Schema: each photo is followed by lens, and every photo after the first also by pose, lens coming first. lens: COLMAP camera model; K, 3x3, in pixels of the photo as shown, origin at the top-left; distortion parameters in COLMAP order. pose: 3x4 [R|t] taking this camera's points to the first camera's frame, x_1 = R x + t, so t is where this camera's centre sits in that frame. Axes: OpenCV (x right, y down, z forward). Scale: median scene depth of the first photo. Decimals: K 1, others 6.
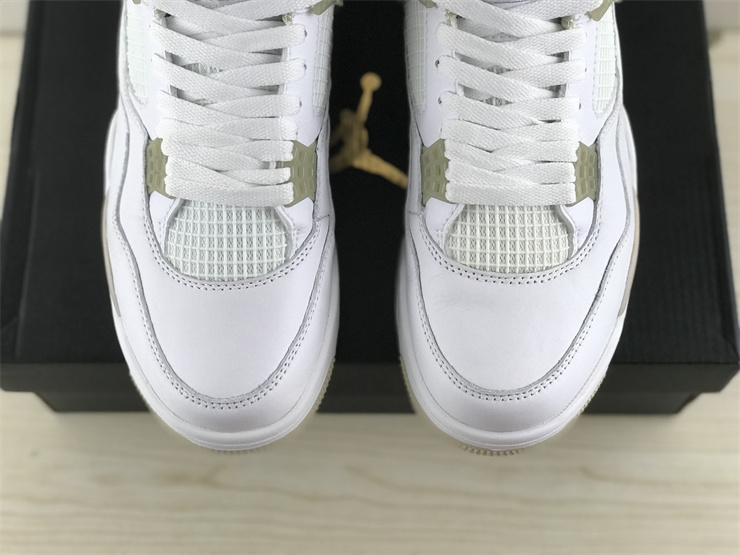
lens RADIAL K [[1222.0, 0, 369.3], [0, 1222.0, 279.0], [0, 0, 1]] dist [-0.002358, 0.000000]
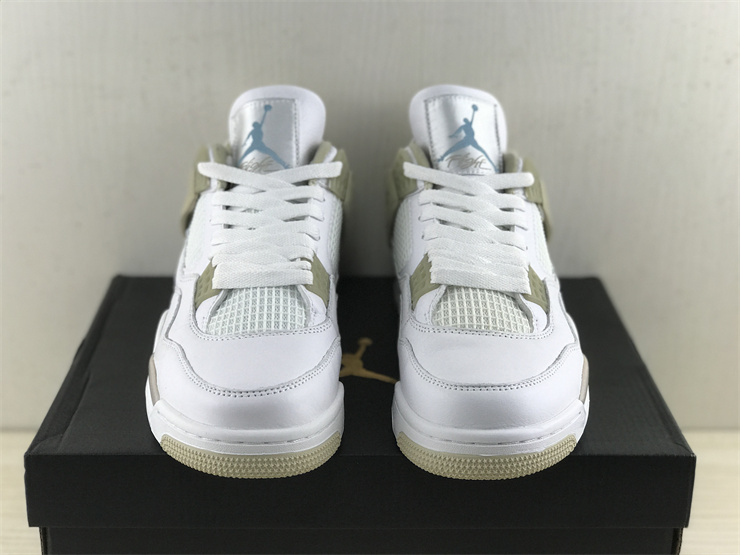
lens RADIAL K [[1222.0, 0, 363.6], [0, 1222.0, 283.6], [0, 0, 1]] dist [-0.002358, 0.000000]
pose [[0.999397, 0.016558, 0.030527, -0.047743], [0.011496, 0.671732, -0.740705, 0.886811], [-0.032771, 0.740609, 0.671136, 0.131403]]
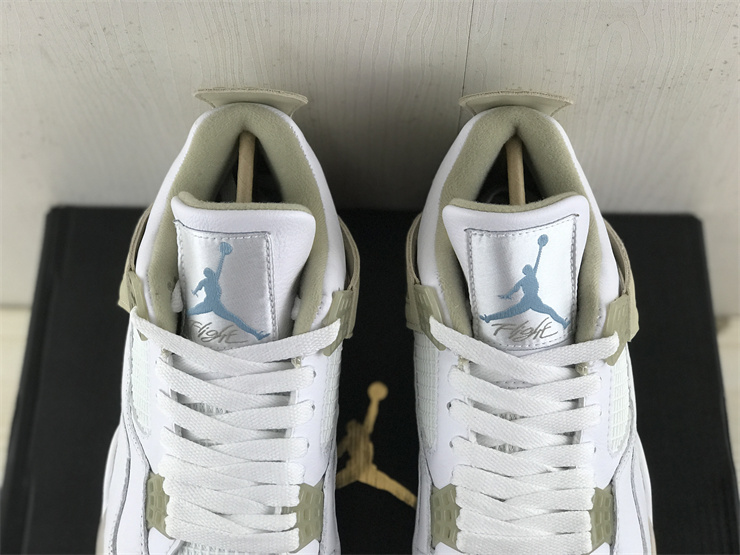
lens RADIAL K [[1222.0, 0, 368.7], [0, 1222.0, 275.4], [0, 0, 1]] dist [-0.002358, 0.000000]
pose [[0.999887, 0.014543, 0.003754, -0.013500], [-0.013902, 0.990737, -0.135081, -0.145744], [-0.005683, 0.135014, 0.990827, 0.017765]]
